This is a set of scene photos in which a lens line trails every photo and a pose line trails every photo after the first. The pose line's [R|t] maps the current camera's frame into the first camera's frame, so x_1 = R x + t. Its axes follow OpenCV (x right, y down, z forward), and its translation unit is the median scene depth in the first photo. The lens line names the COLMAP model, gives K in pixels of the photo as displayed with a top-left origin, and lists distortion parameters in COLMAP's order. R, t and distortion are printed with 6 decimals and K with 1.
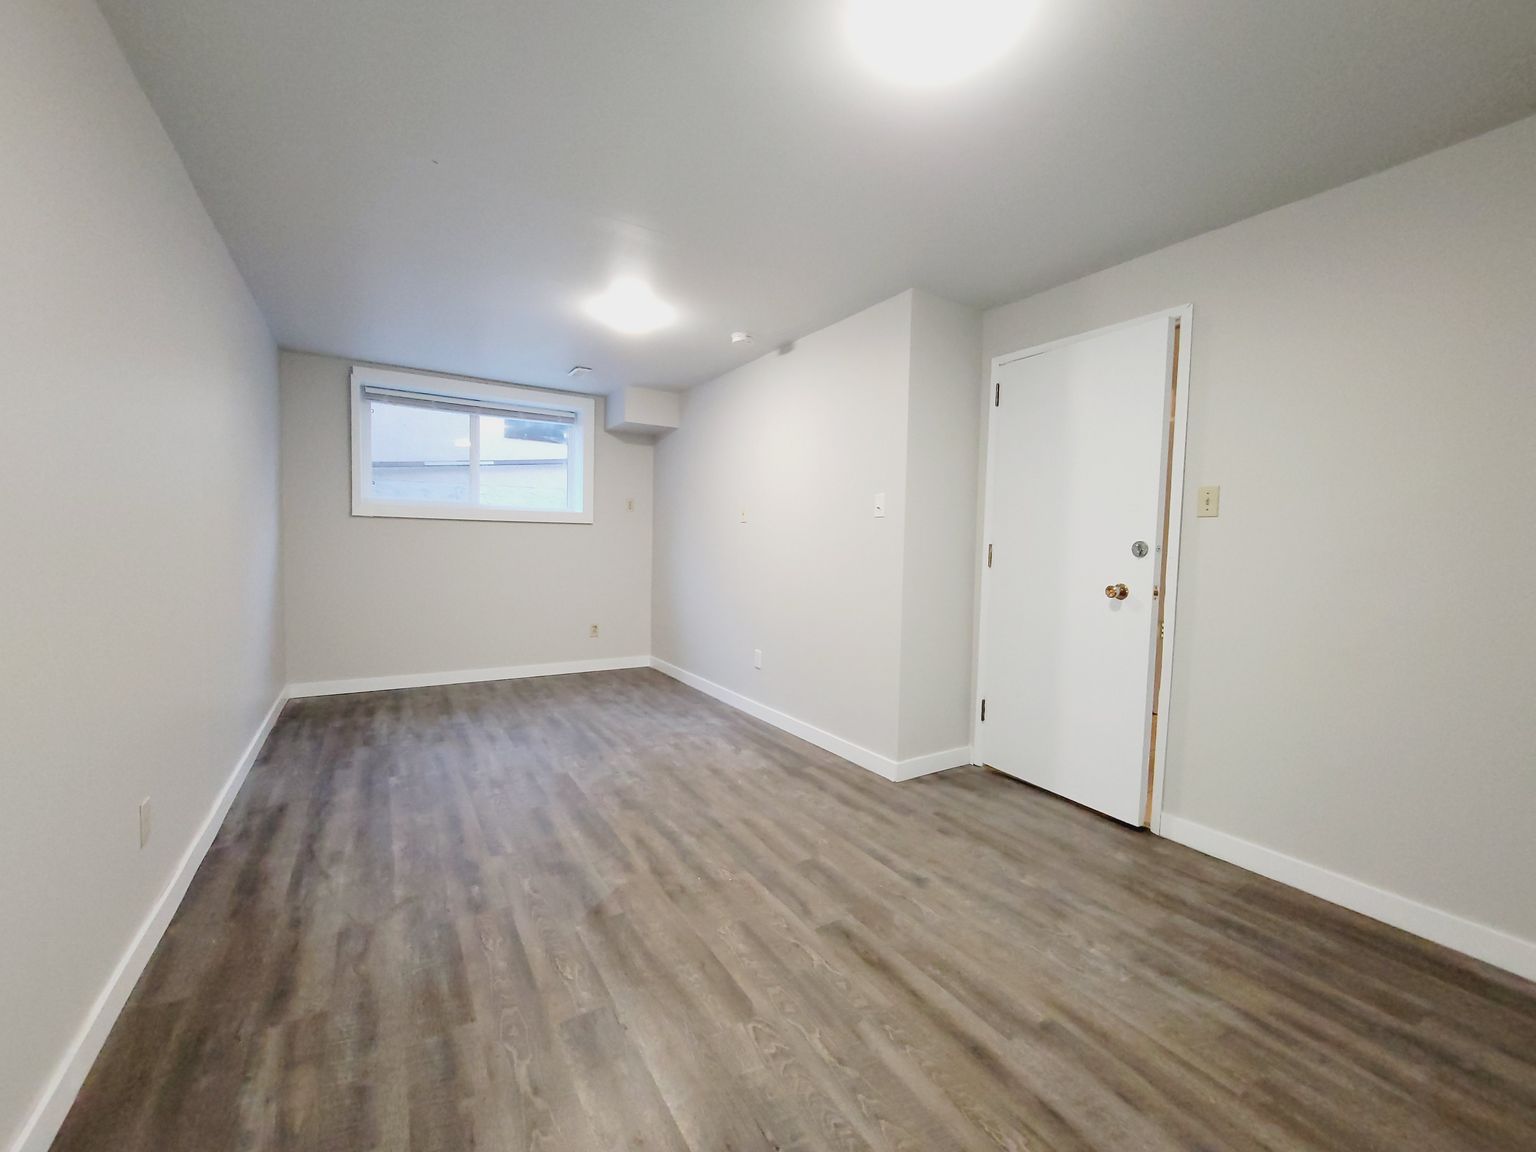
lens RADIAL K [[636.5, 0, 768.0], [0, 636.5, 576.0], [0, 0, 1]] dist [0.000741, 0.000235]
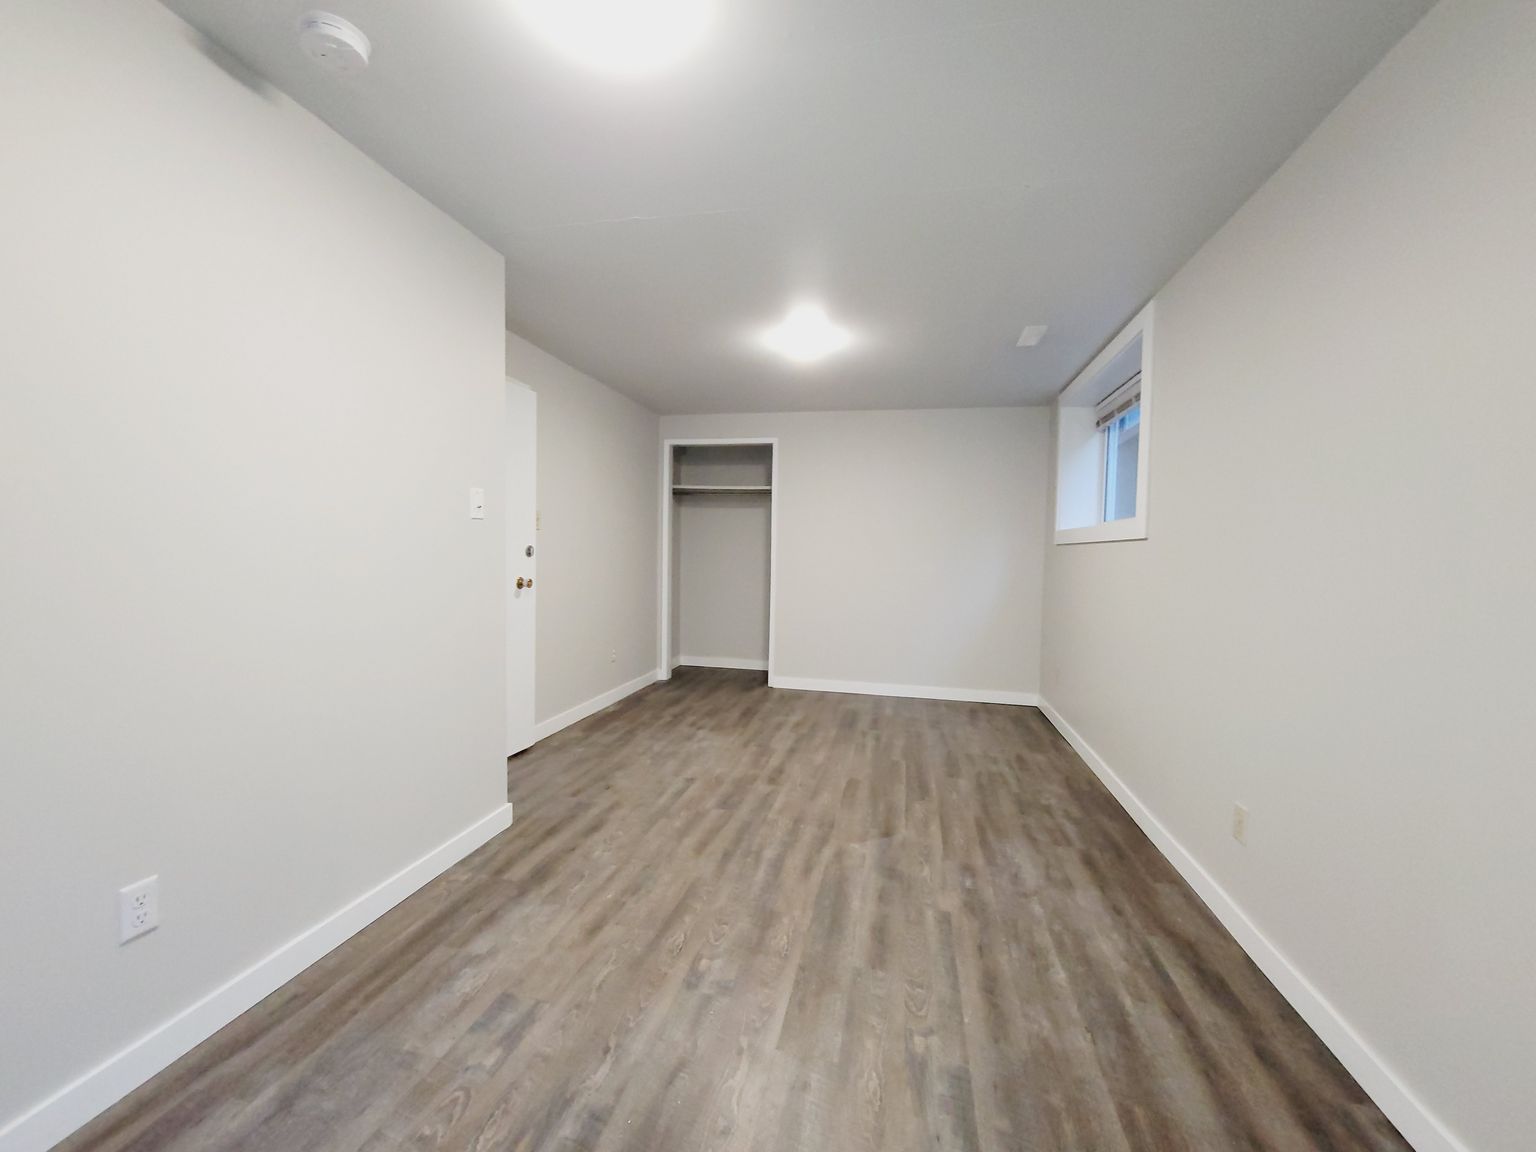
lens RADIAL K [[636.5, 0, 768.0], [0, 636.5, 576.0], [0, 0, 1]] dist [0.000741, 0.000235]
pose [[-0.719772, -0.064625, 0.691196, -0.889123], [0.000423, 0.995617, 0.093528, -0.137480], [-0.694211, 0.067612, -0.716589, 1.892533]]
